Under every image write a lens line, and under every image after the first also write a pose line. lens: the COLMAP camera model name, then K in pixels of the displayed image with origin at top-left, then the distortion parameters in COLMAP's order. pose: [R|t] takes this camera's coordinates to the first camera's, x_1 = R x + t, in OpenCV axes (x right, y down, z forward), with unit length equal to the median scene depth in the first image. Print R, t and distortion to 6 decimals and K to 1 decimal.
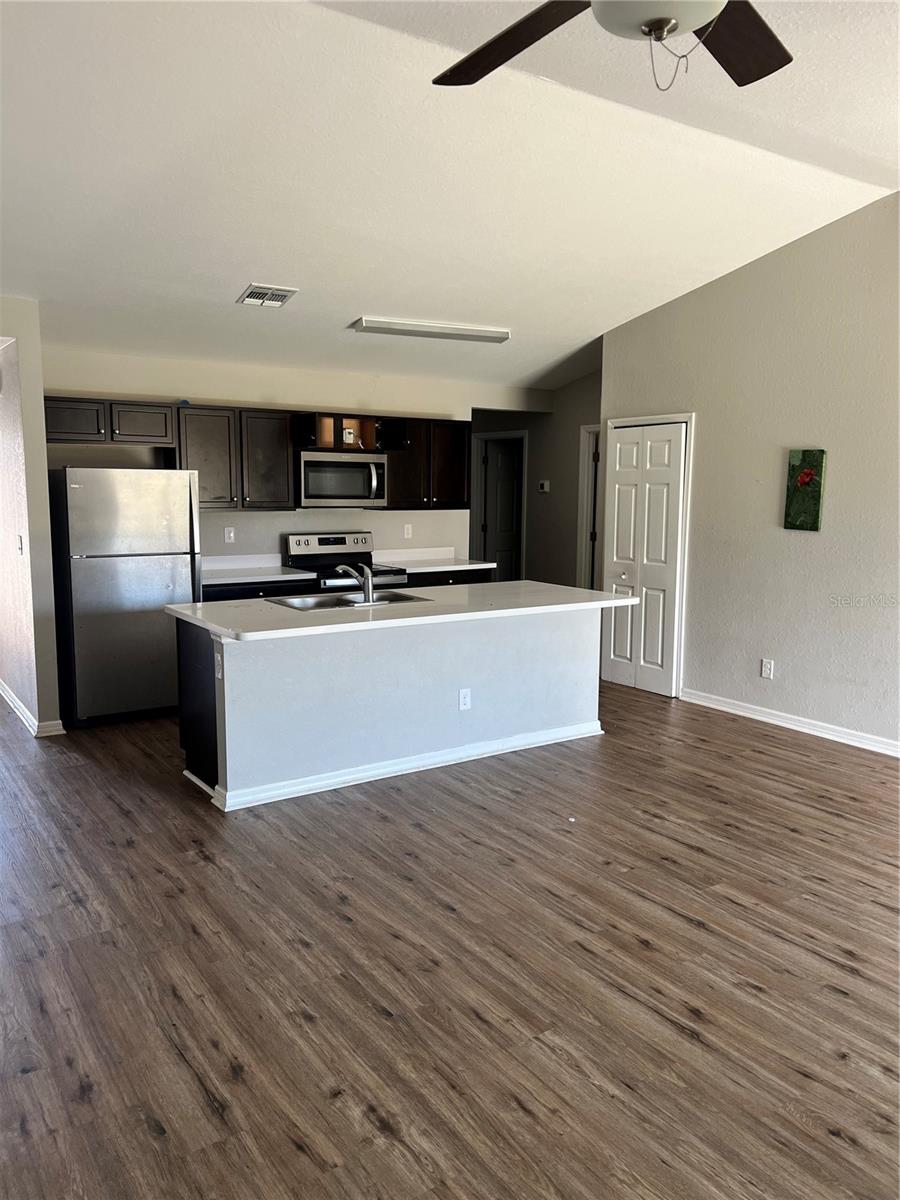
lens RADIAL K [[907.7, 0, 444.2], [0, 907.7, 603.8], [0, 0, 1]] dist [-0.001092, -0.010533]
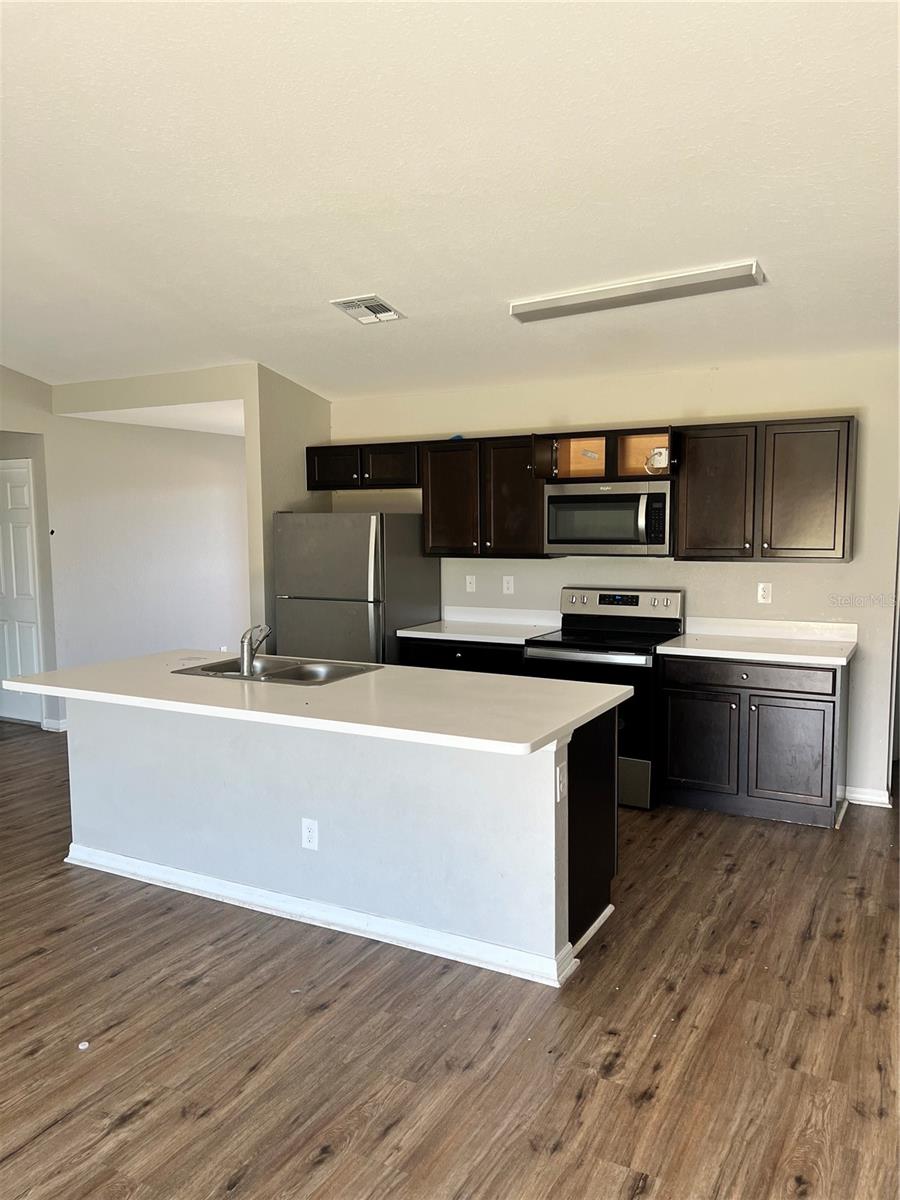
lens RADIAL K [[907.7, 0, 449.9], [0, 907.7, 598.0], [0, 0, 1]] dist [-0.001092, -0.010533]
pose [[0.454229, 0.063991, -0.888584, 0.636347], [-0.102872, 0.994512, 0.019033, -0.093558], [0.884926, 0.082766, 0.458319, 0.707626]]
